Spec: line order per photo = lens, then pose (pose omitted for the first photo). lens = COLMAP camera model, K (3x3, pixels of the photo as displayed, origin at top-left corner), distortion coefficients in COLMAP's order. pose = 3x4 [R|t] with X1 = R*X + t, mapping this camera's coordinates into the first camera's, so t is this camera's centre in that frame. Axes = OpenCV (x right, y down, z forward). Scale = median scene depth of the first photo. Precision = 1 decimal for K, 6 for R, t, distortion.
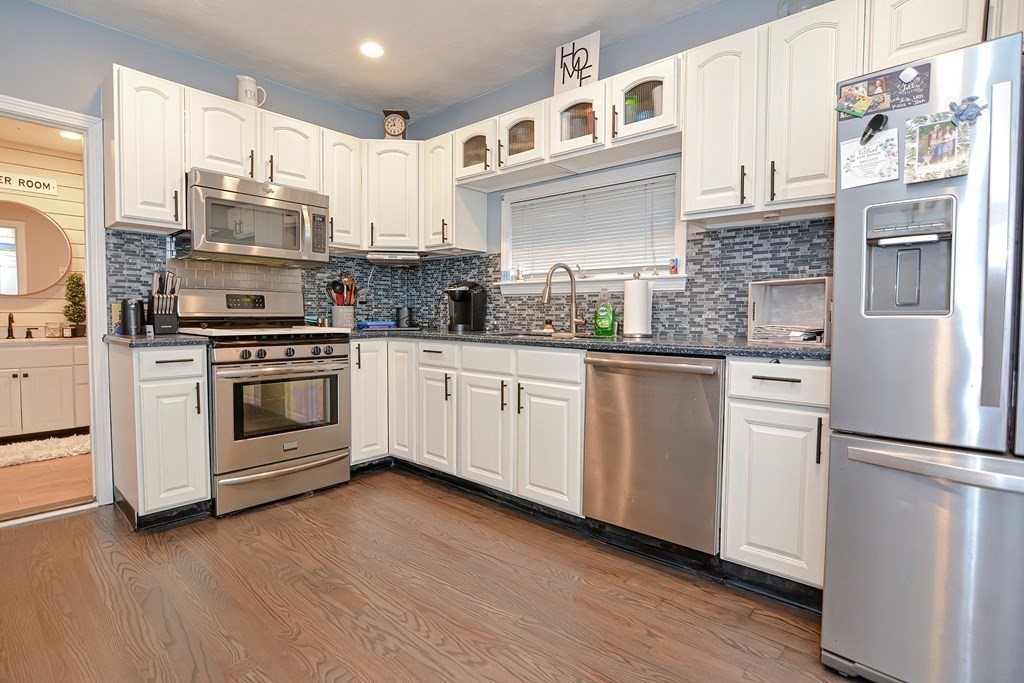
lens RADIAL K [[501.3, 0, 509.7], [0, 501.3, 339.1], [0, 0, 1]] dist [-0.033438, 0.012180]
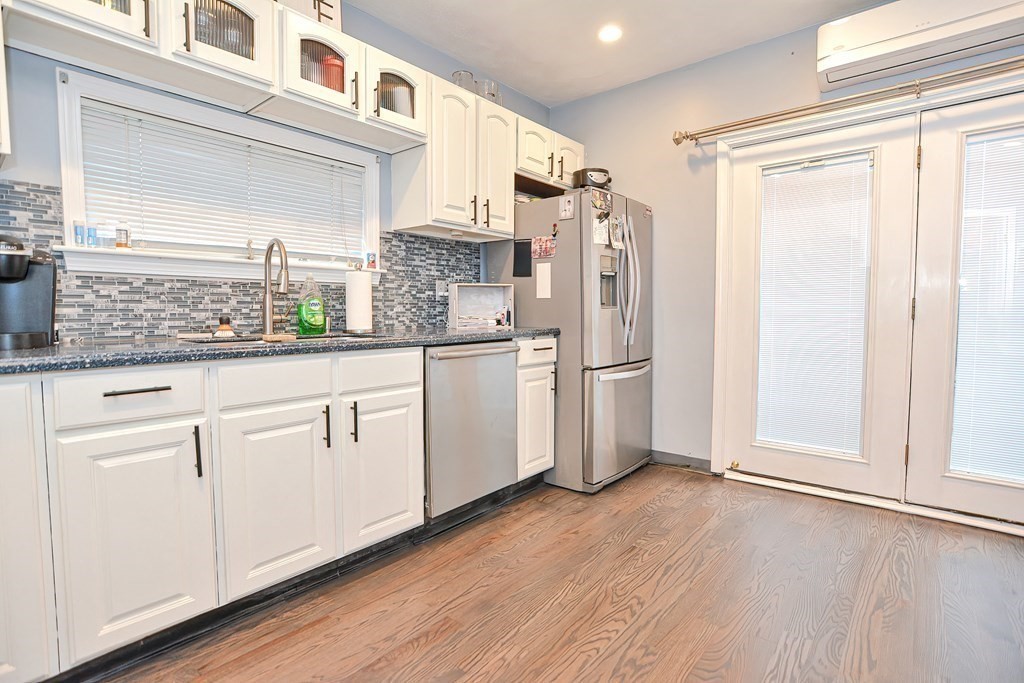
lens RADIAL K [[506.5, 0, 510.2], [0, 506.5, 339.2], [0, 0, 1]] dist [-0.032600, 0.009376]
pose [[-0.031191, -0.064769, 0.997413, -0.741370], [0.048787, 0.996610, 0.066242, -0.043508], [-0.998322, 0.050727, -0.027925, 0.793228]]
